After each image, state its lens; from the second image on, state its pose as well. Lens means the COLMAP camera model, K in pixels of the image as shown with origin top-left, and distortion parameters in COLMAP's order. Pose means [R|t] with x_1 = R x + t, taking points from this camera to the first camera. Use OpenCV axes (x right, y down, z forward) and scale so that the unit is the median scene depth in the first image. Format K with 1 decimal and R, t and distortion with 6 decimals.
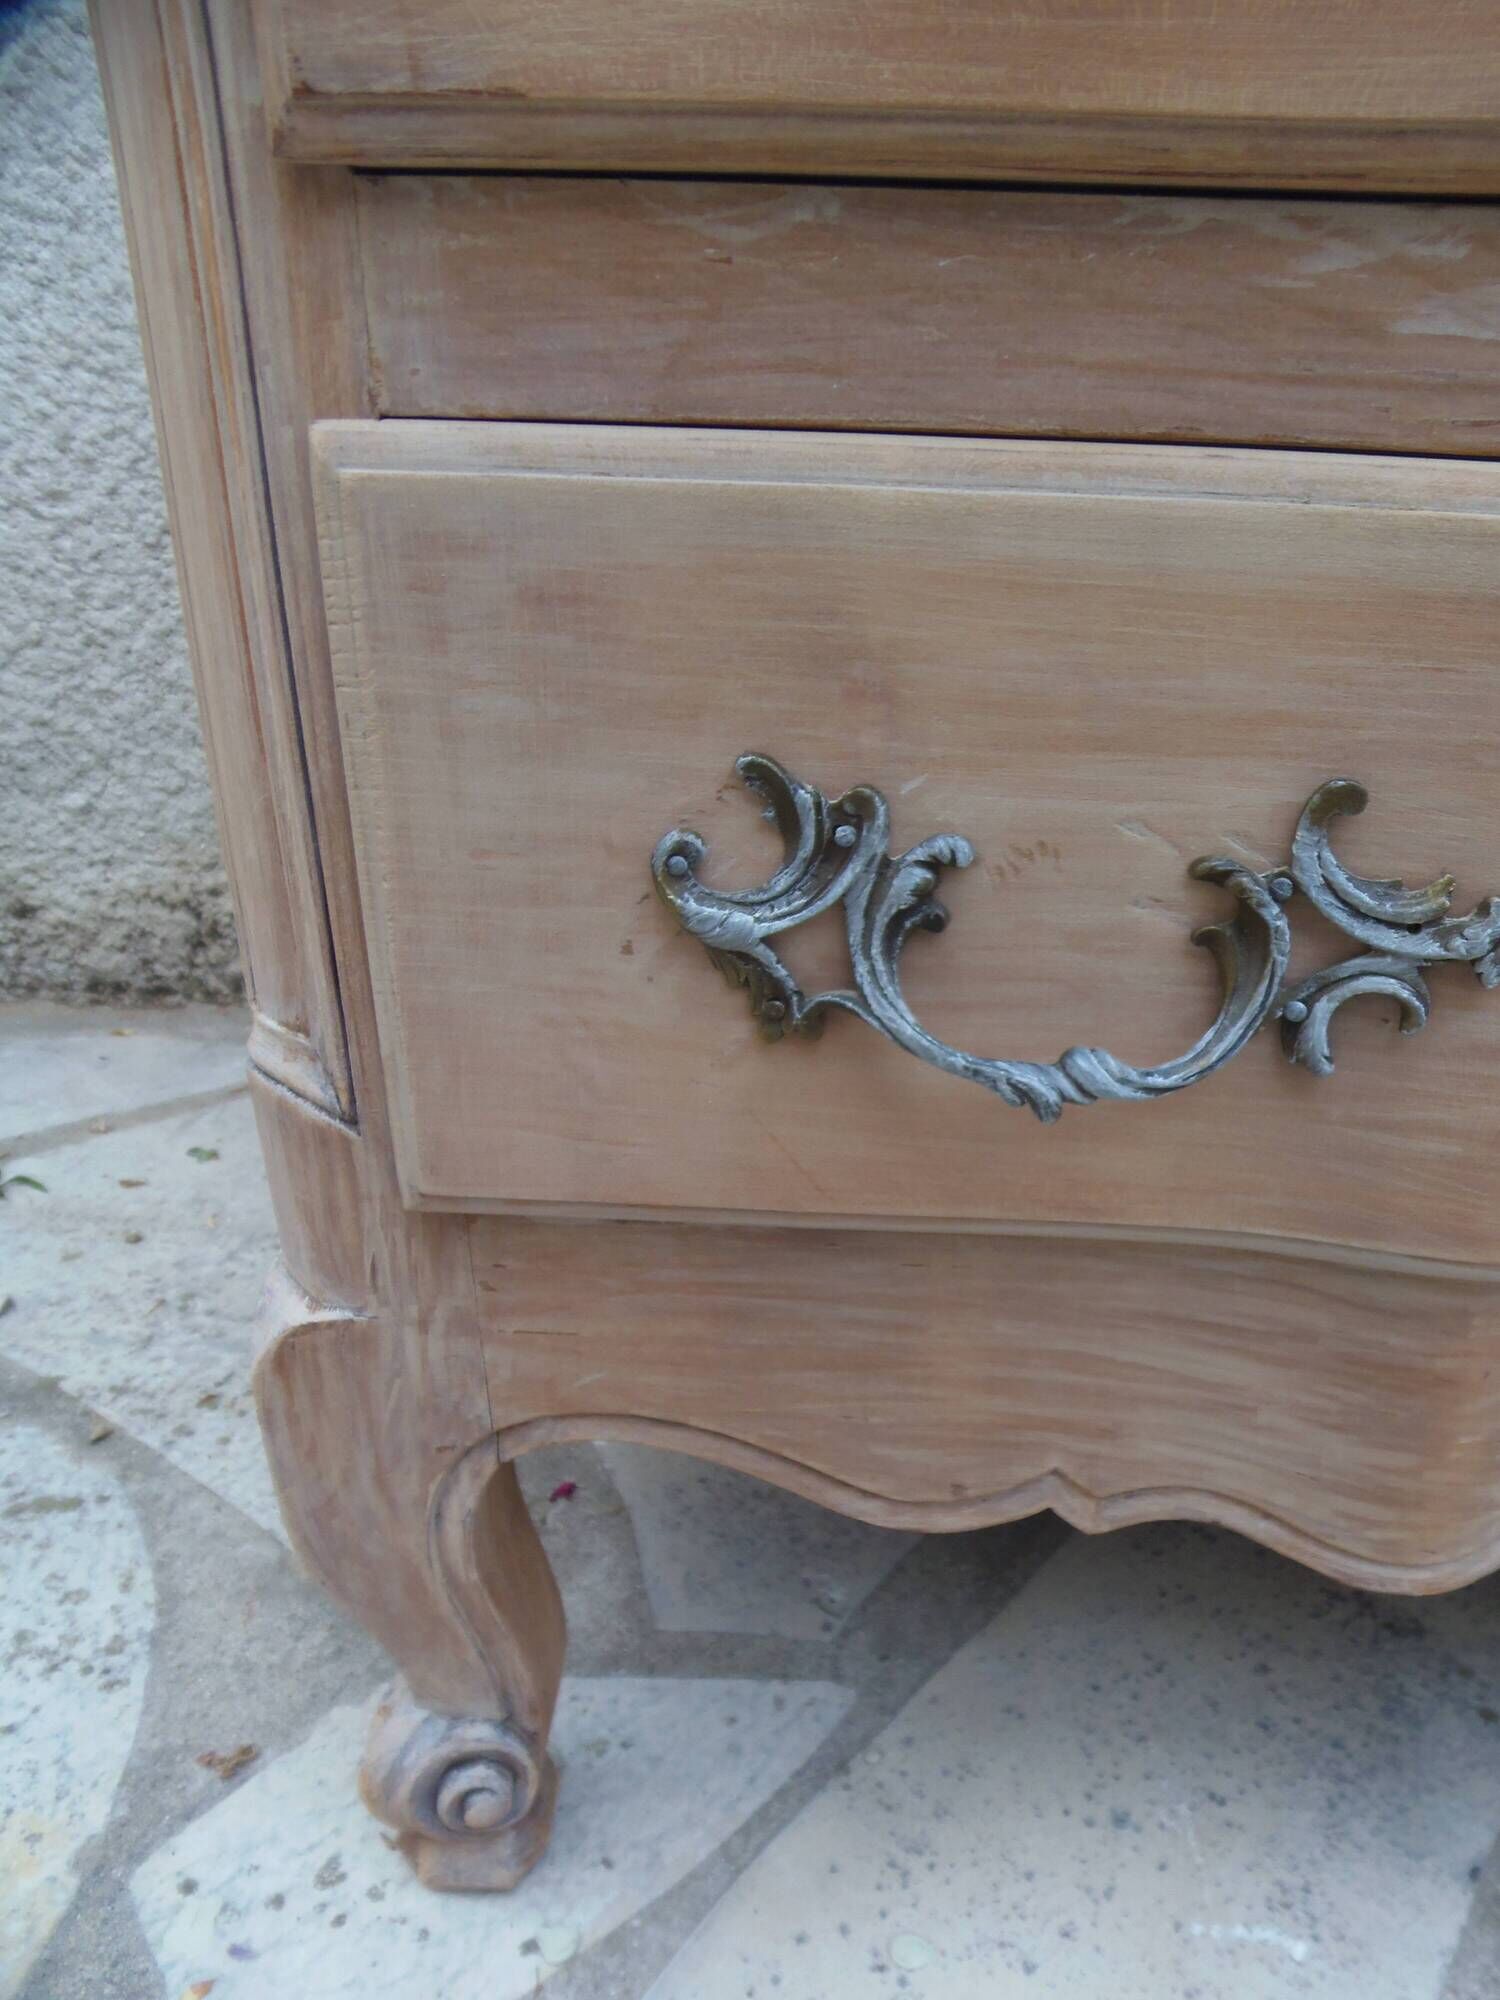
lens RADIAL K [[1482.5, 0, 903.7], [0, 1482.5, 1008.4], [0, 0, 1]] dist [-0.044188, 0.001285]
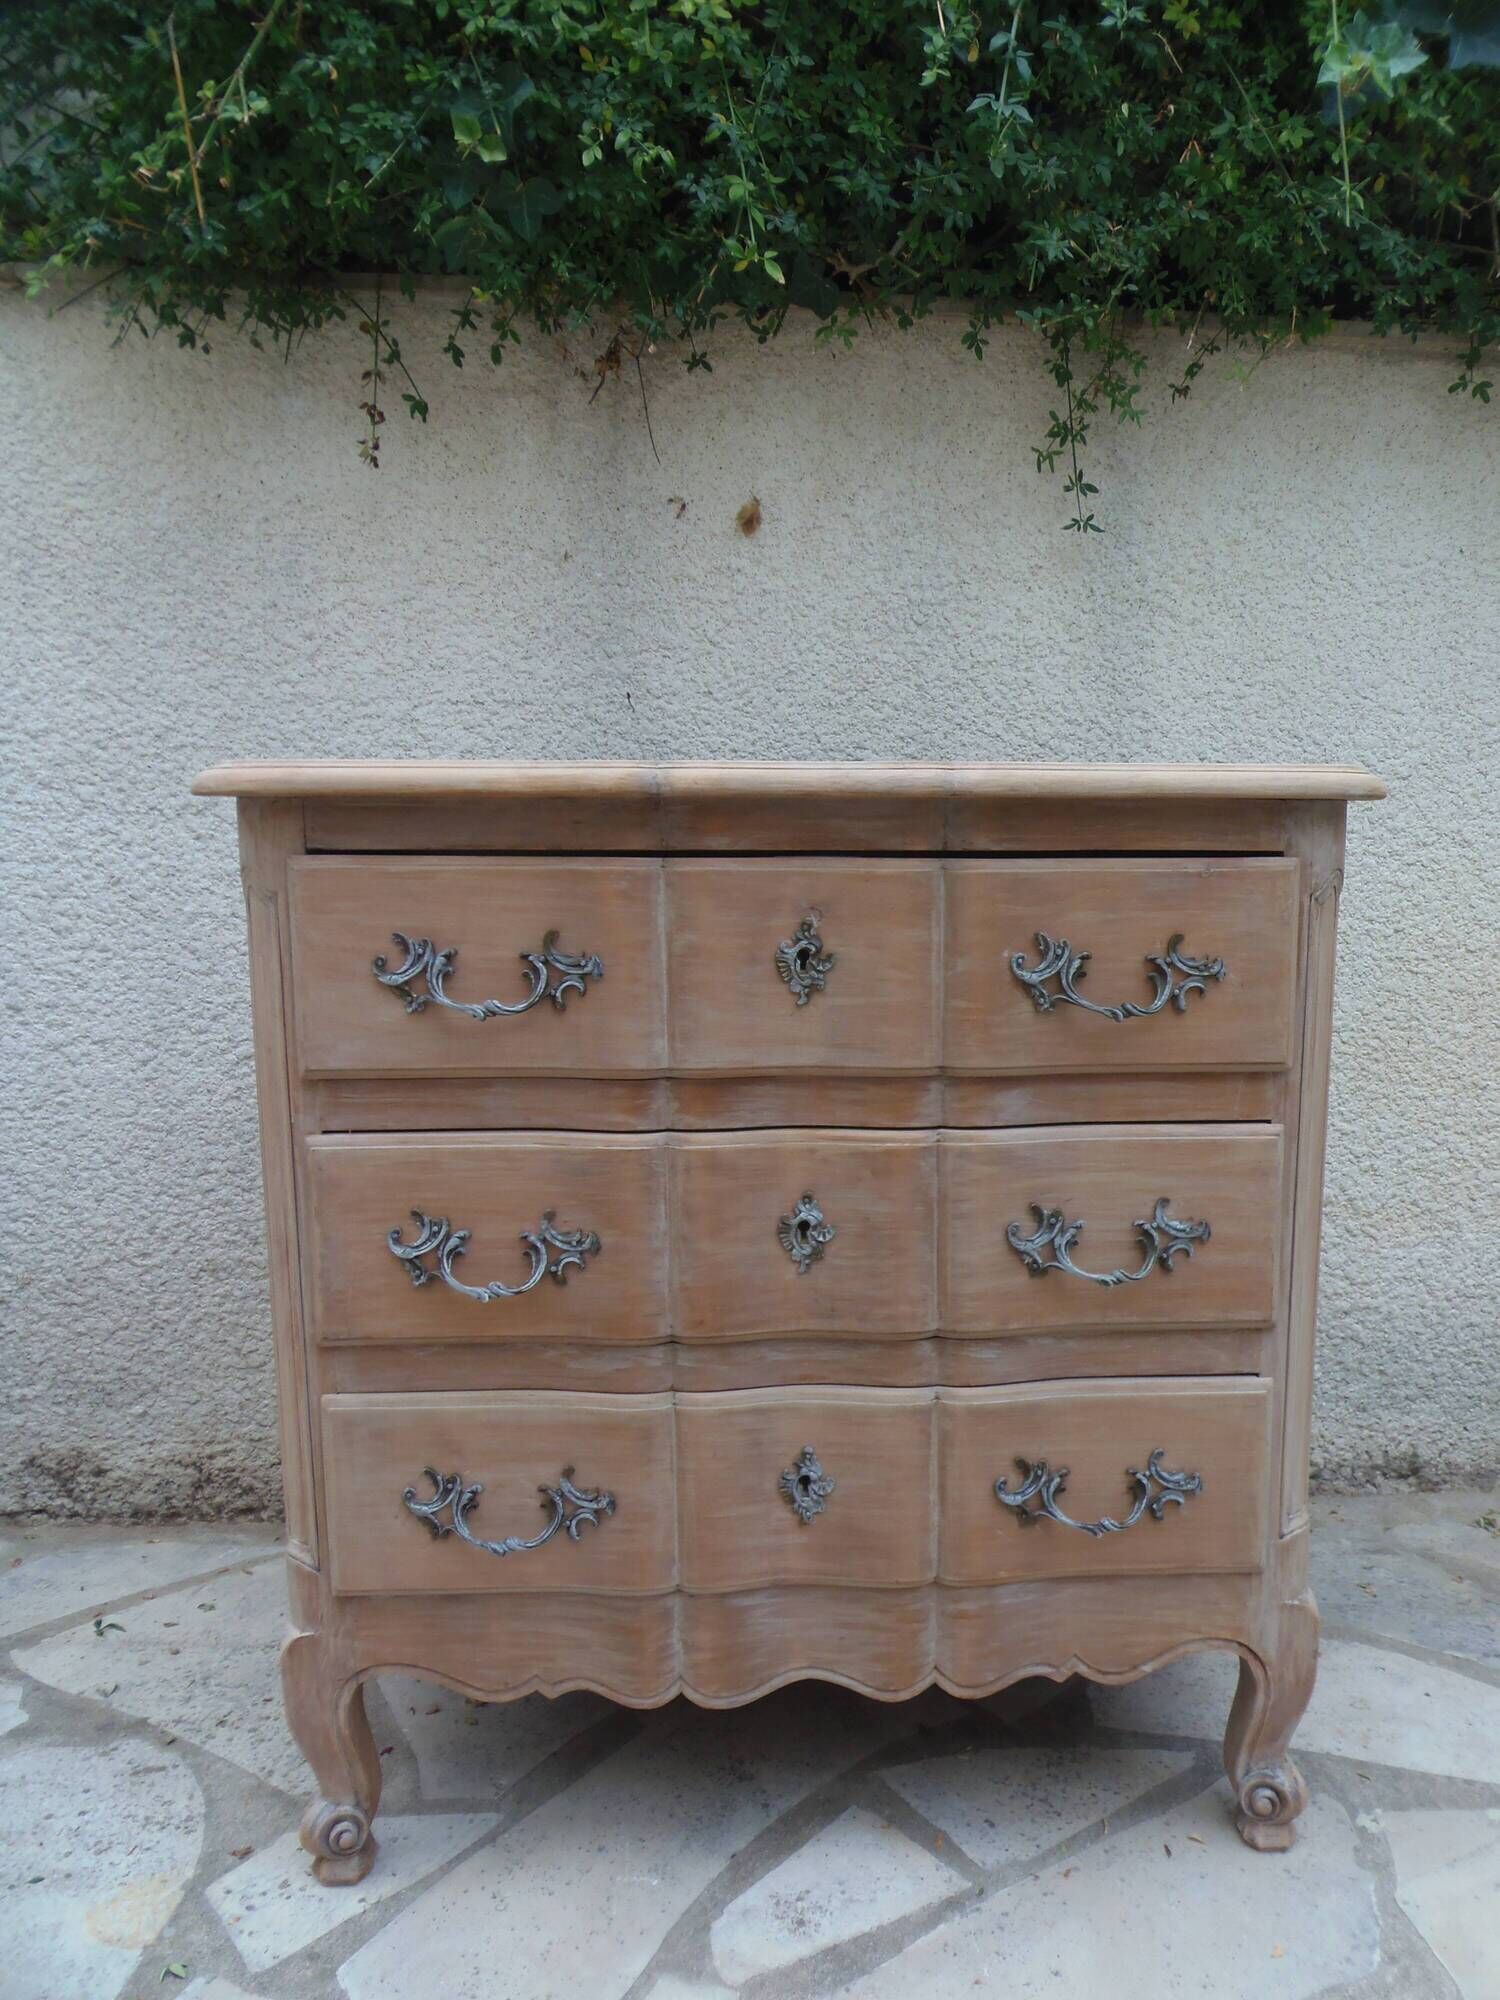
lens RADIAL K [[1415.7, 0, 849.4], [0, 1415.7, 1043.6], [0, 0, 1]] dist [-0.007742, -0.019483]
pose [[0.997598, -0.043162, 0.054186, 0.396911], [0.056645, 0.958514, -0.279362, -0.060558], [-0.039880, 0.281760, 0.958656, -1.372737]]
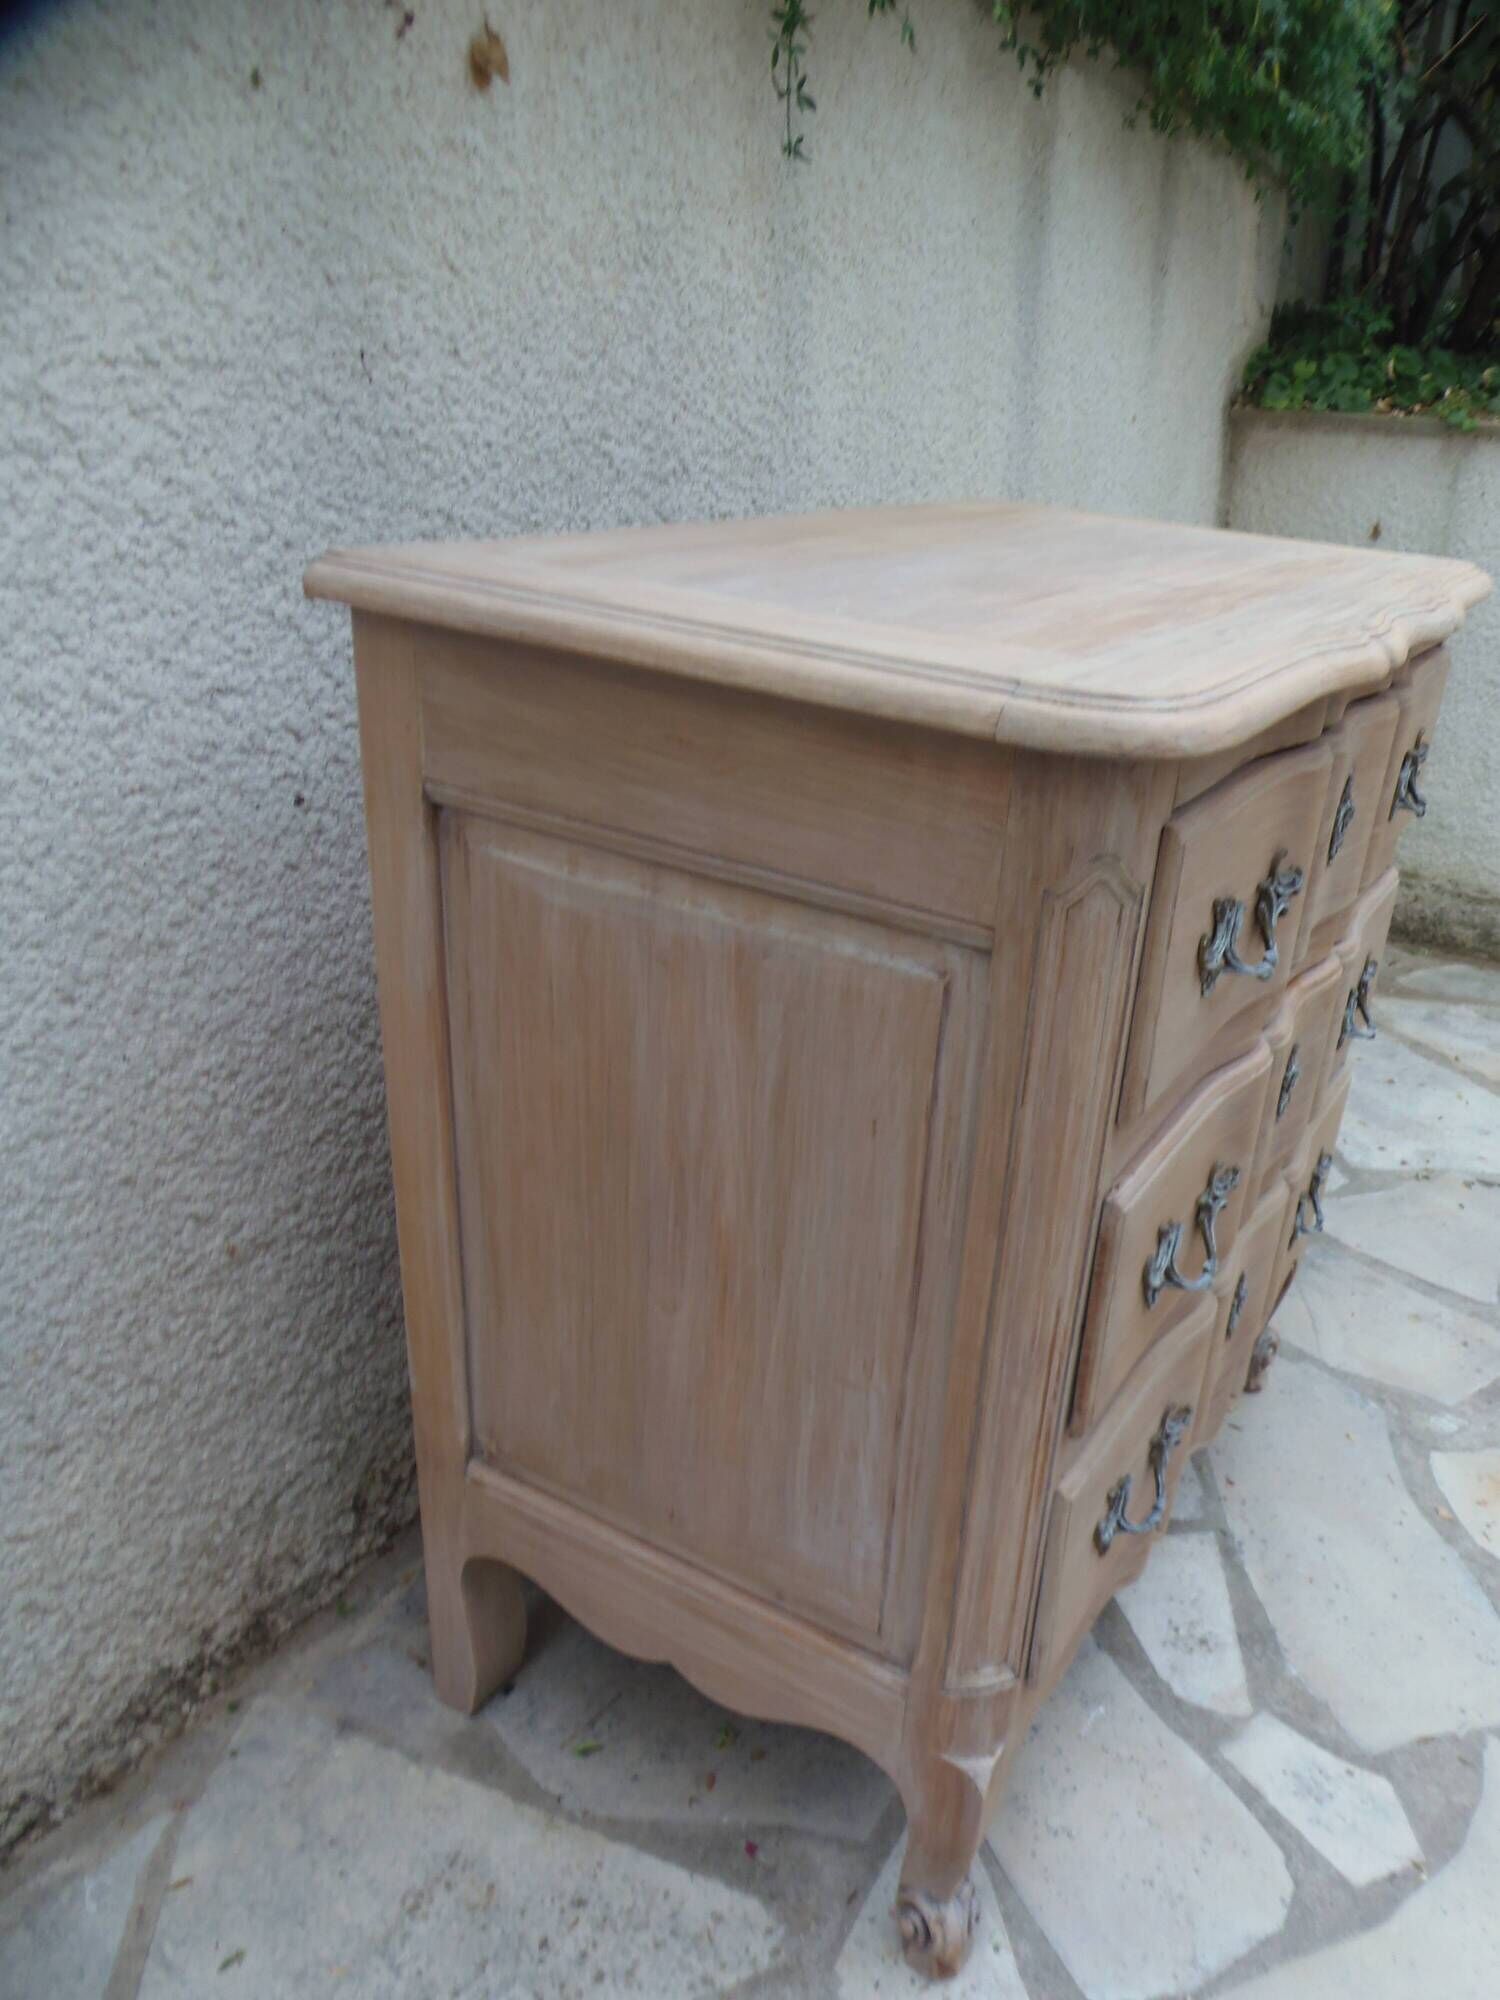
lens RADIAL K [[1473.6, 0, 828.6], [0, 1473.6, 1060.4], [0, 0, 1]] dist [-0.036733, -0.006186]
pose [[0.499897, -0.381354, 0.777607, -1.207258], [0.341603, 0.911871, 0.227594, -0.926232], [-0.795871, 0.151859, 0.586113, -0.252306]]
